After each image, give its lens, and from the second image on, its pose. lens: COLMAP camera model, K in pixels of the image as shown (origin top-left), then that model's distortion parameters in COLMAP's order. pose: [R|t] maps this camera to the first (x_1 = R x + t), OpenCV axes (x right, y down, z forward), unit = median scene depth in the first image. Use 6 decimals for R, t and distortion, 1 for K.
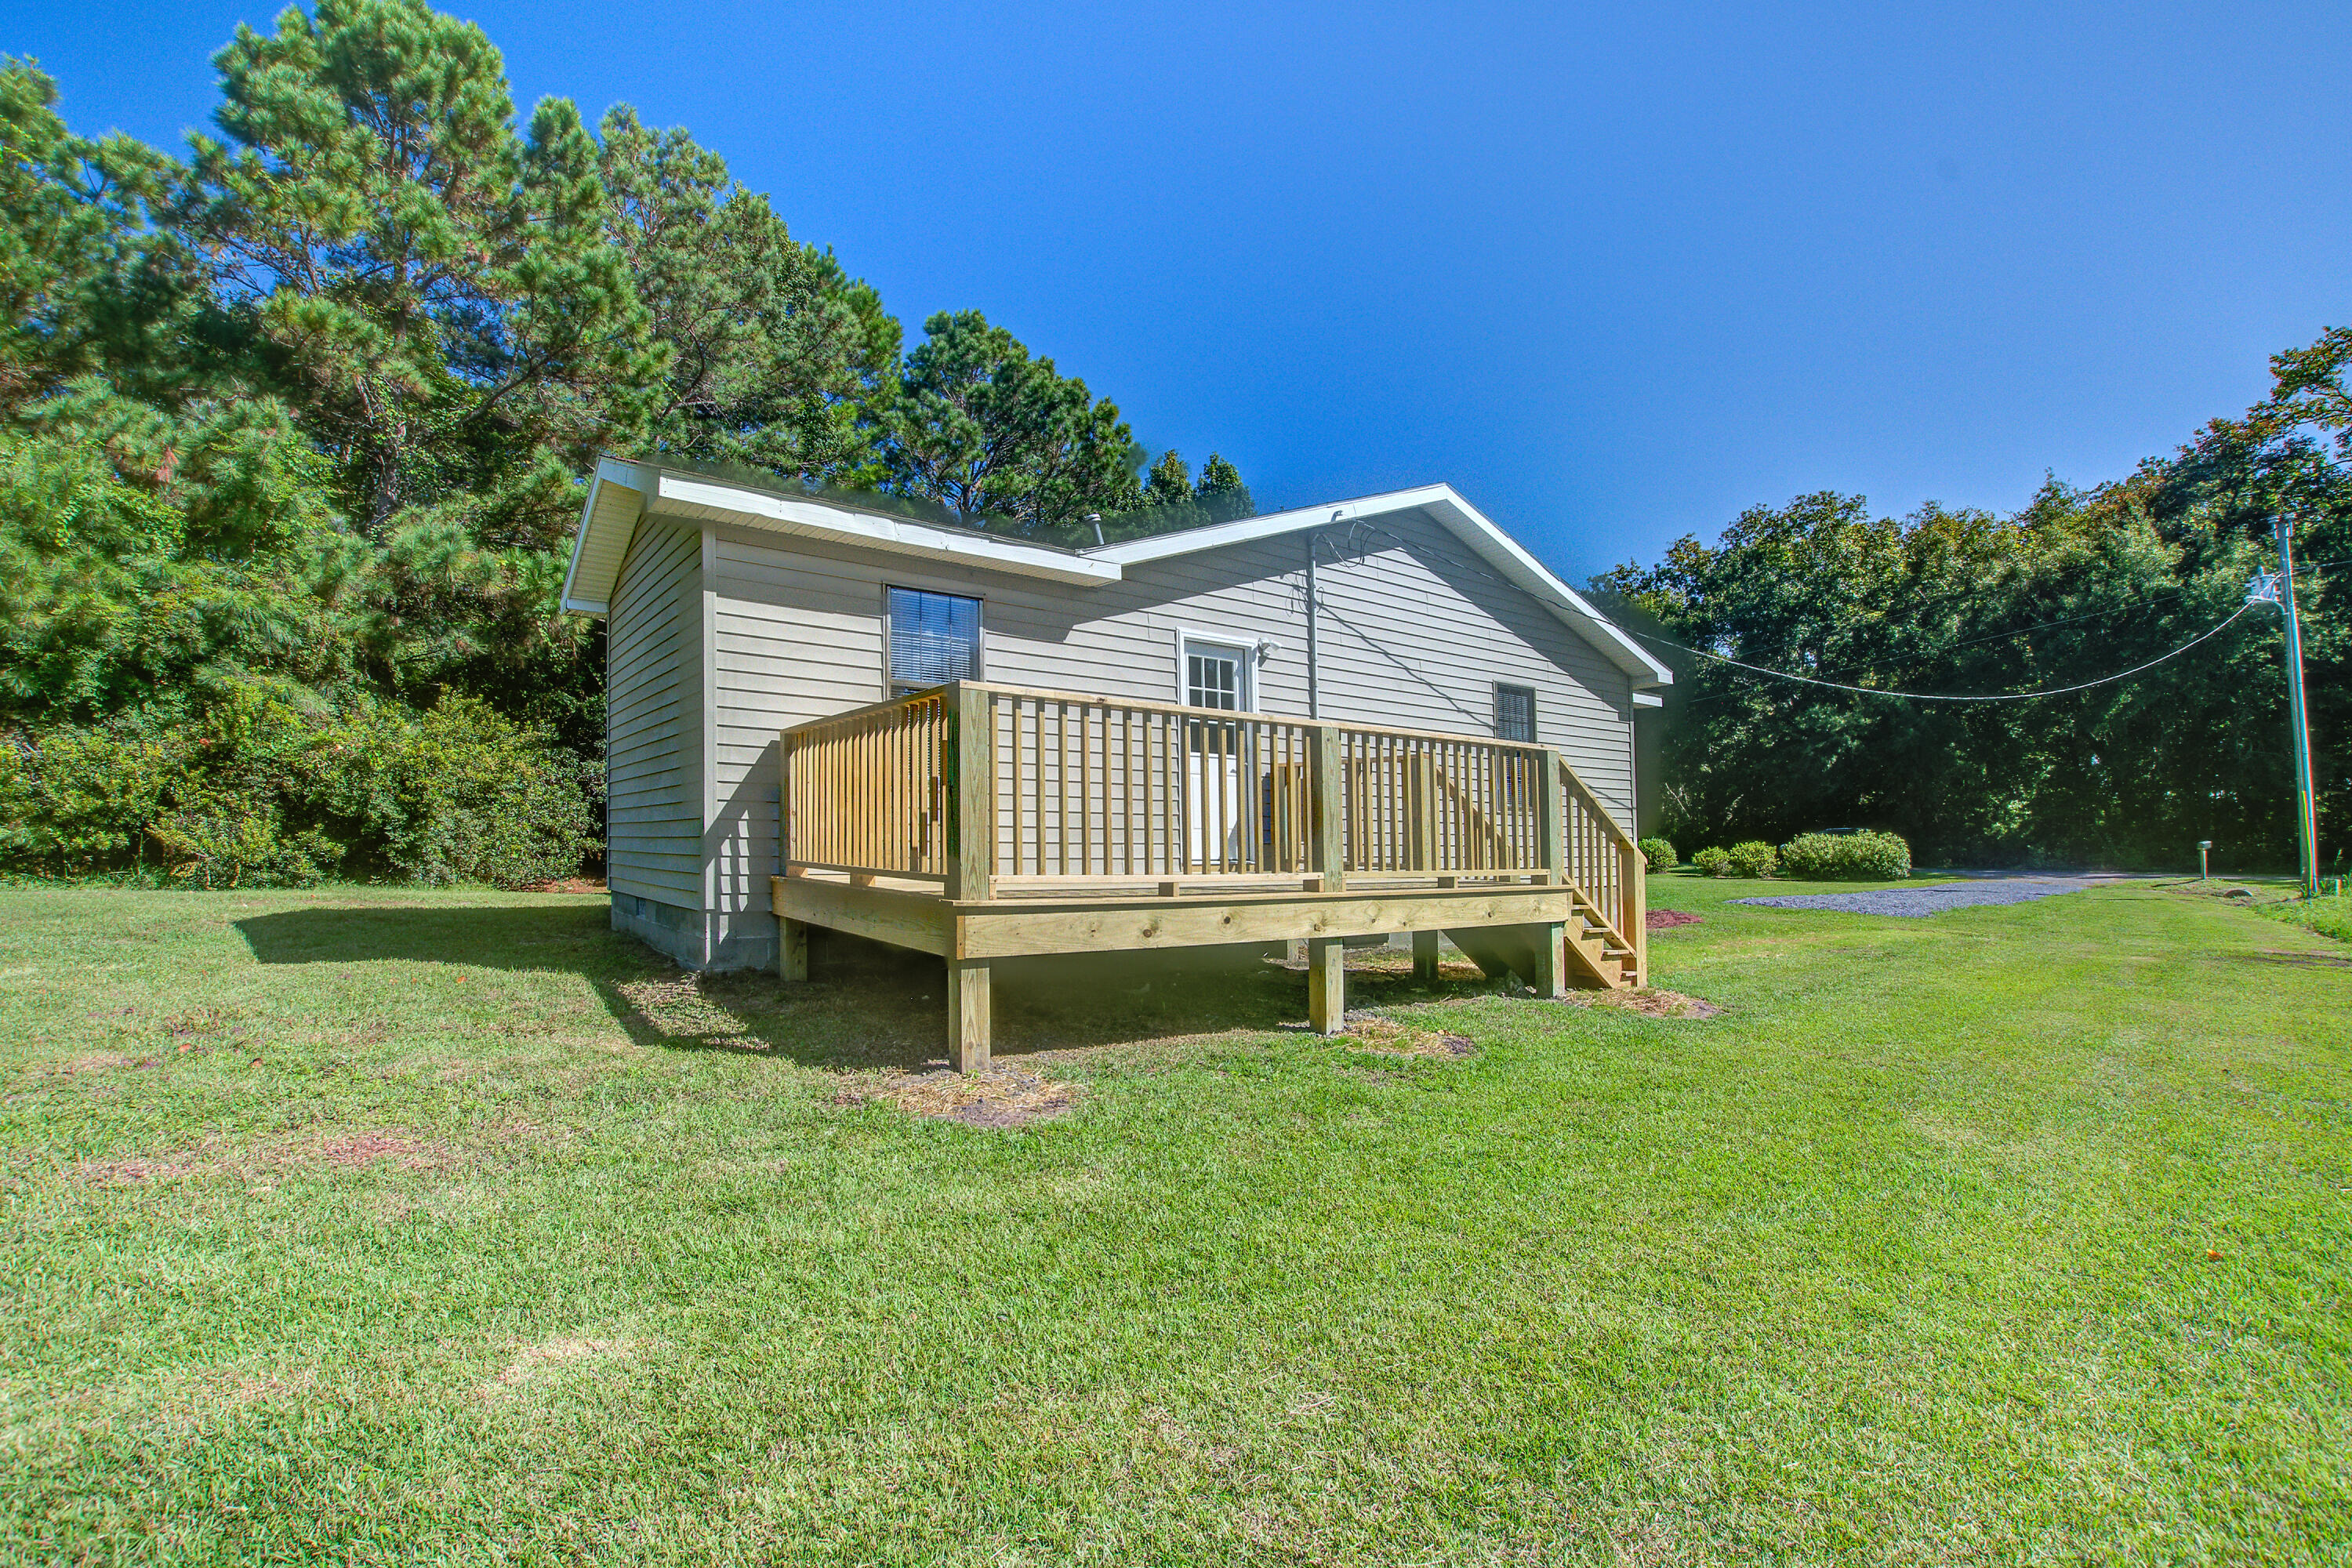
lens RADIAL K [[1051.1, 0, 1130.5], [0, 1051.1, 794.0], [0, 0, 1]] dist [-0.031568, 0.006428]
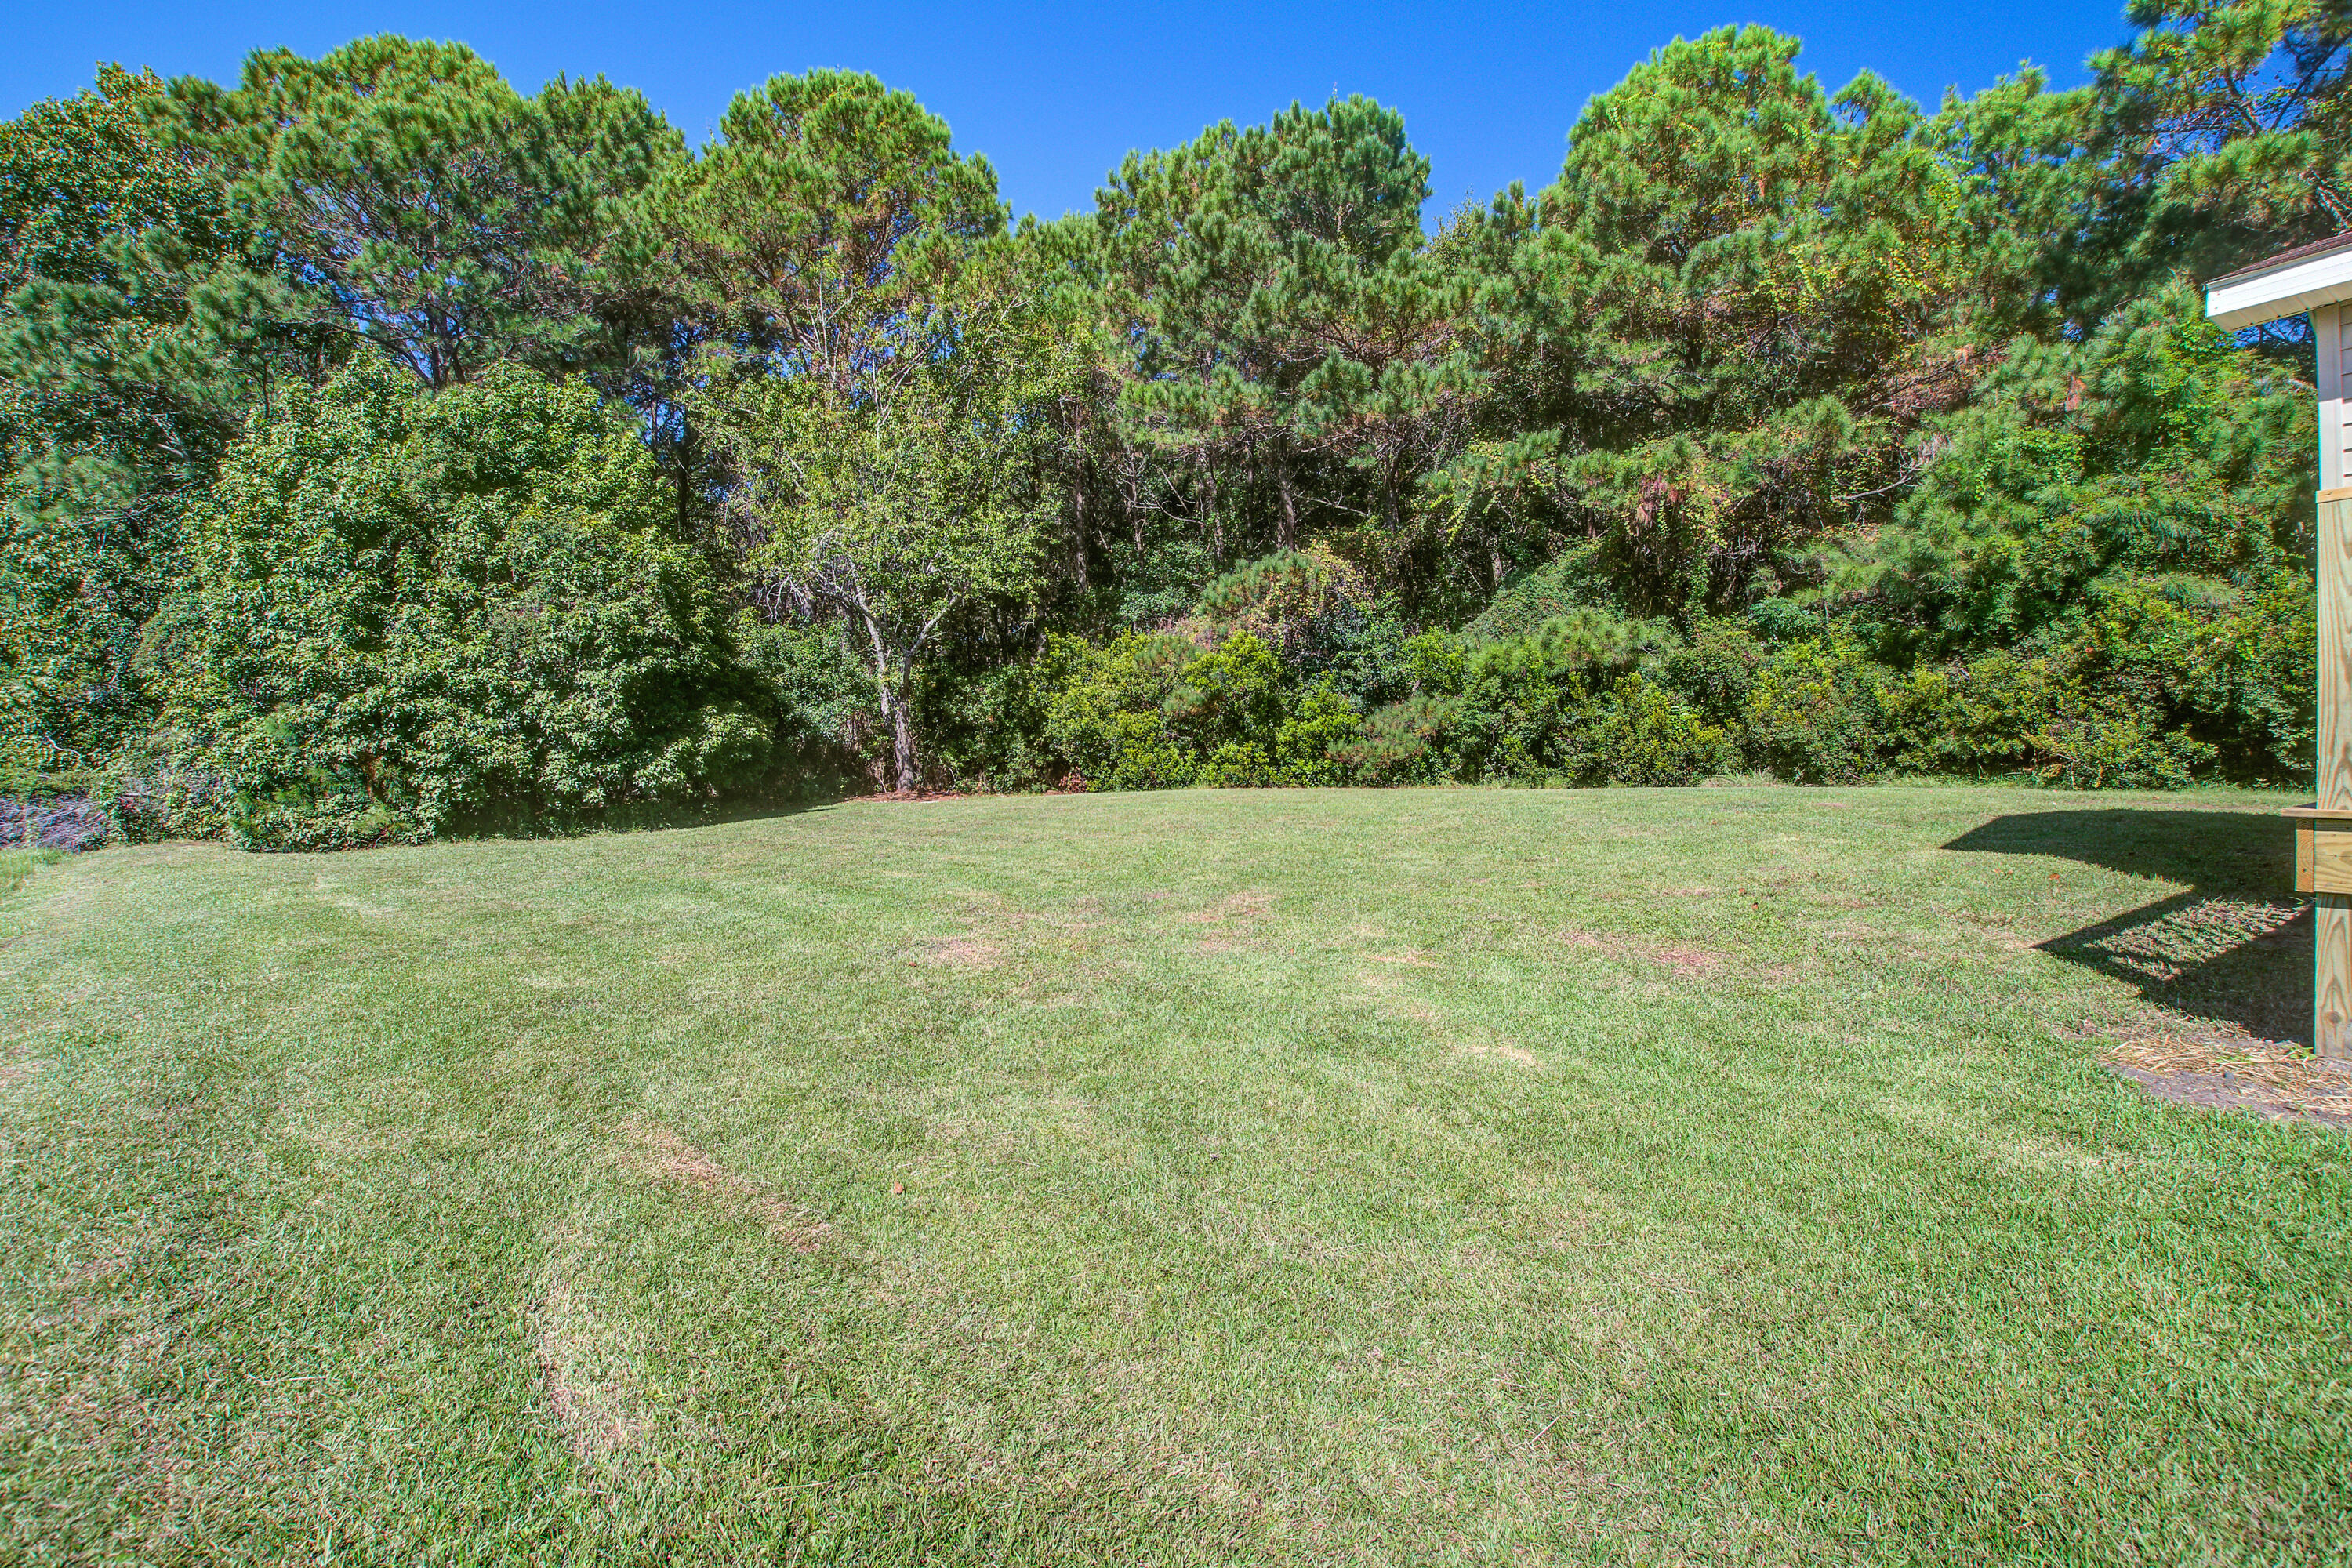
lens RADIAL K [[1051.1, 0, 1155.2], [0, 1051.1, 772.3], [0, 0, 1]] dist [-0.031568, 0.006428]
pose [[-0.070076, 0.005299, -0.997528, 0.197184], [0.066018, 0.997818, 0.000662, 0.008628], [0.995355, -0.065808, -0.070273, 0.095751]]
